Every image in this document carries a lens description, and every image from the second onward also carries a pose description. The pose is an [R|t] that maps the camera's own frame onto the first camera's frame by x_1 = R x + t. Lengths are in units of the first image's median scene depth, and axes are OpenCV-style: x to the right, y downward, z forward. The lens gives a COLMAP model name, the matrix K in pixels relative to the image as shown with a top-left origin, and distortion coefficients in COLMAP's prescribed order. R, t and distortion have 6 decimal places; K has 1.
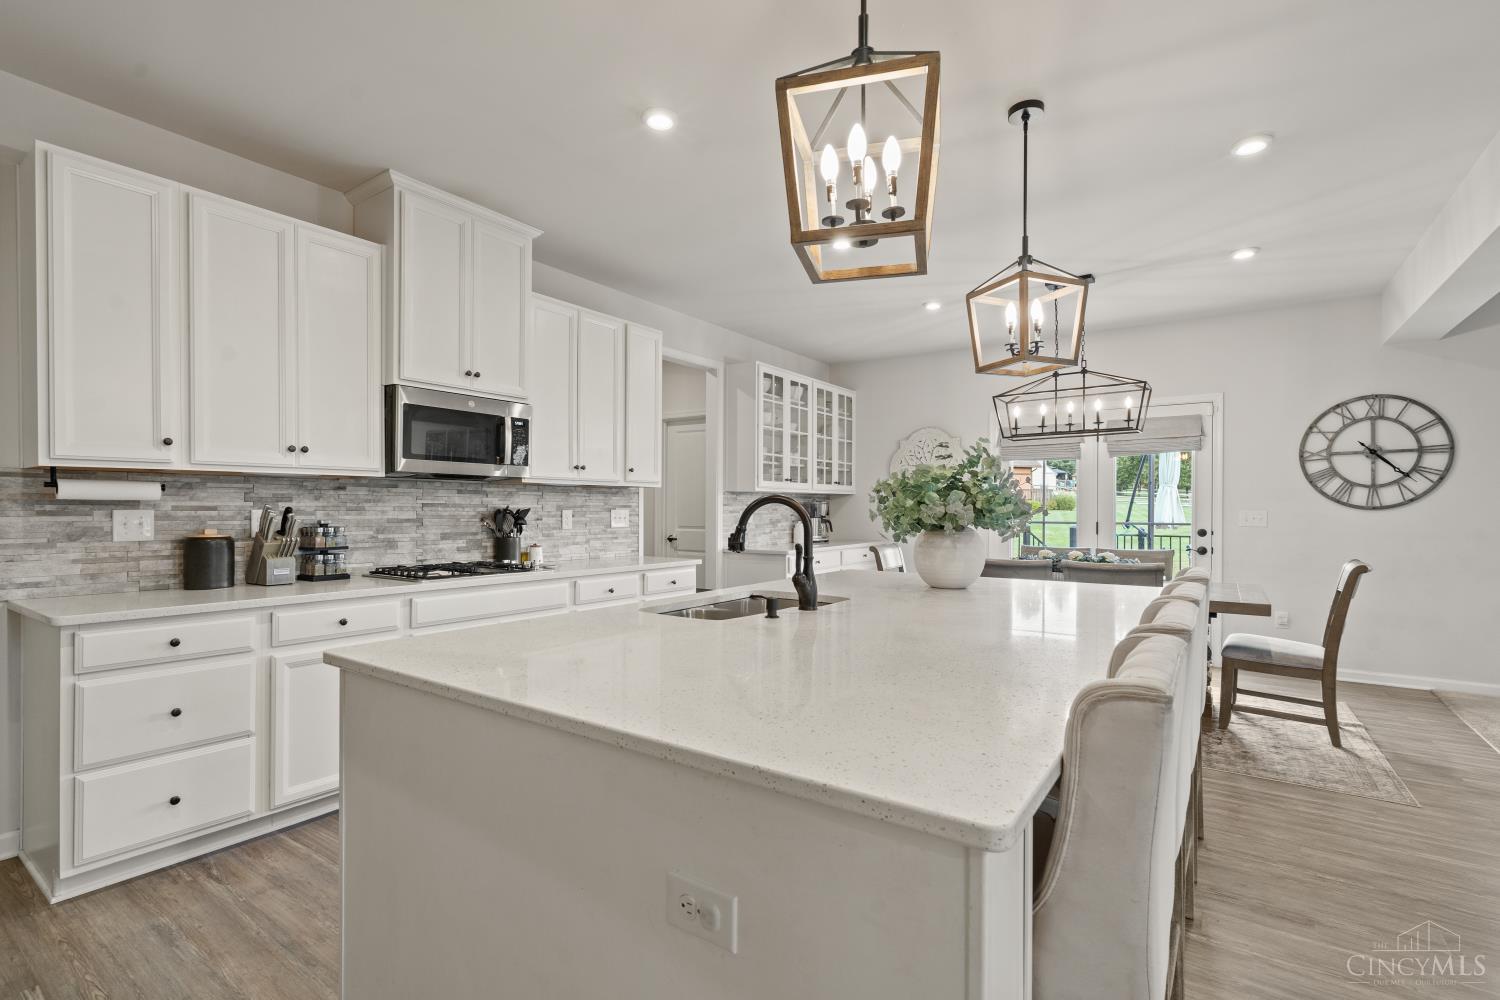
lens RADIAL K [[691.4, 0, 748.7], [0, 691.4, 504.6], [0, 0, 1]] dist [0.000063, 0.001071]
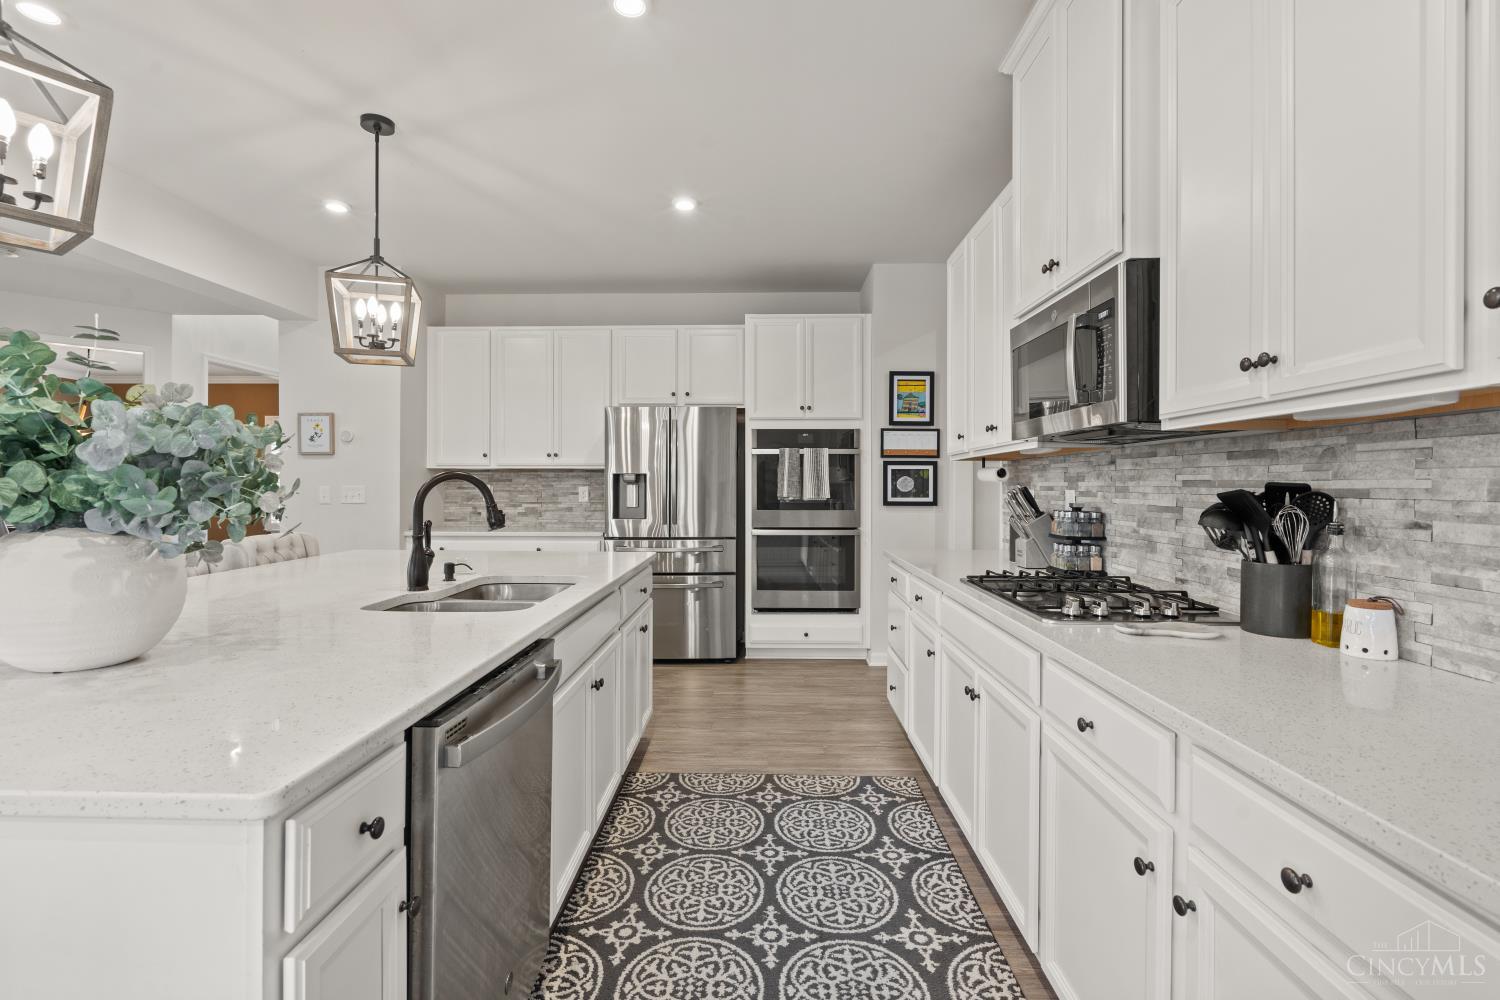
lens RADIAL K [[691.4, 0, 745.9], [0, 691.4, 488.1], [0, 0, 1]] dist [0.000063, 0.001071]
pose [[-0.831350, -0.003972, -0.555735, 0.148631], [-0.002730, 0.999992, -0.003063, 0.007178], [0.555742, -0.001029, -0.831354, 1.284620]]
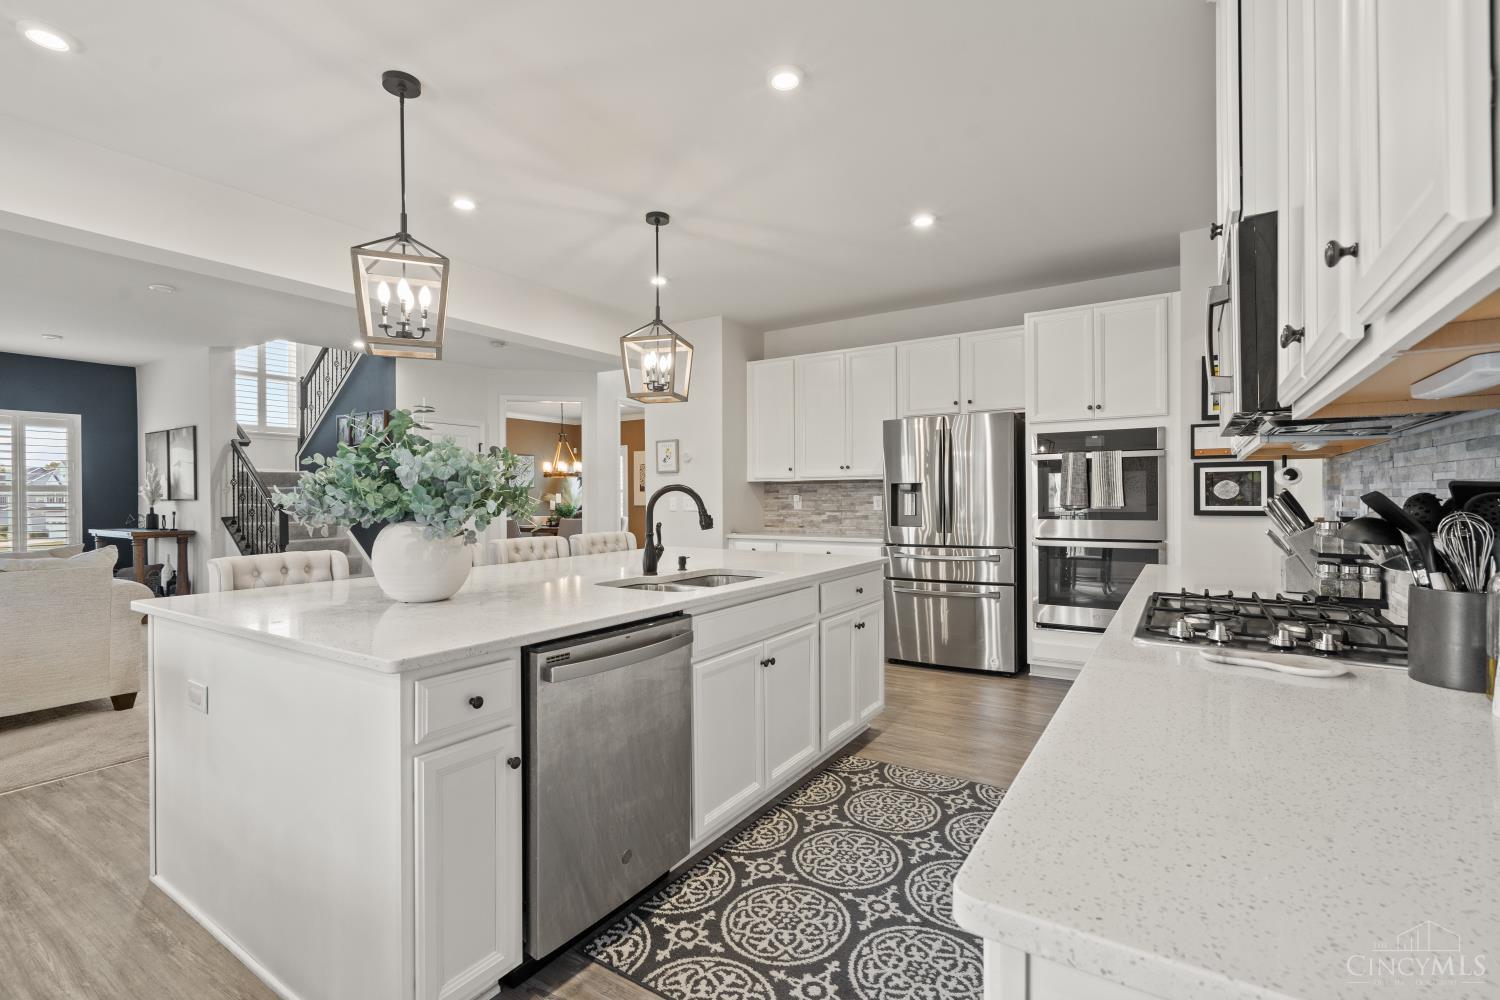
lens RADIAL K [[691.4, 0, 746.2], [0, 691.4, 501.2], [0, 0, 1]] dist [0.000063, 0.001071]
pose [[-0.999416, 0.002757, -0.034055, 0.058705], [0.002707, 0.999995, 0.001502, 0.008203], [0.034059, 0.001409, -0.999419, 1.353990]]
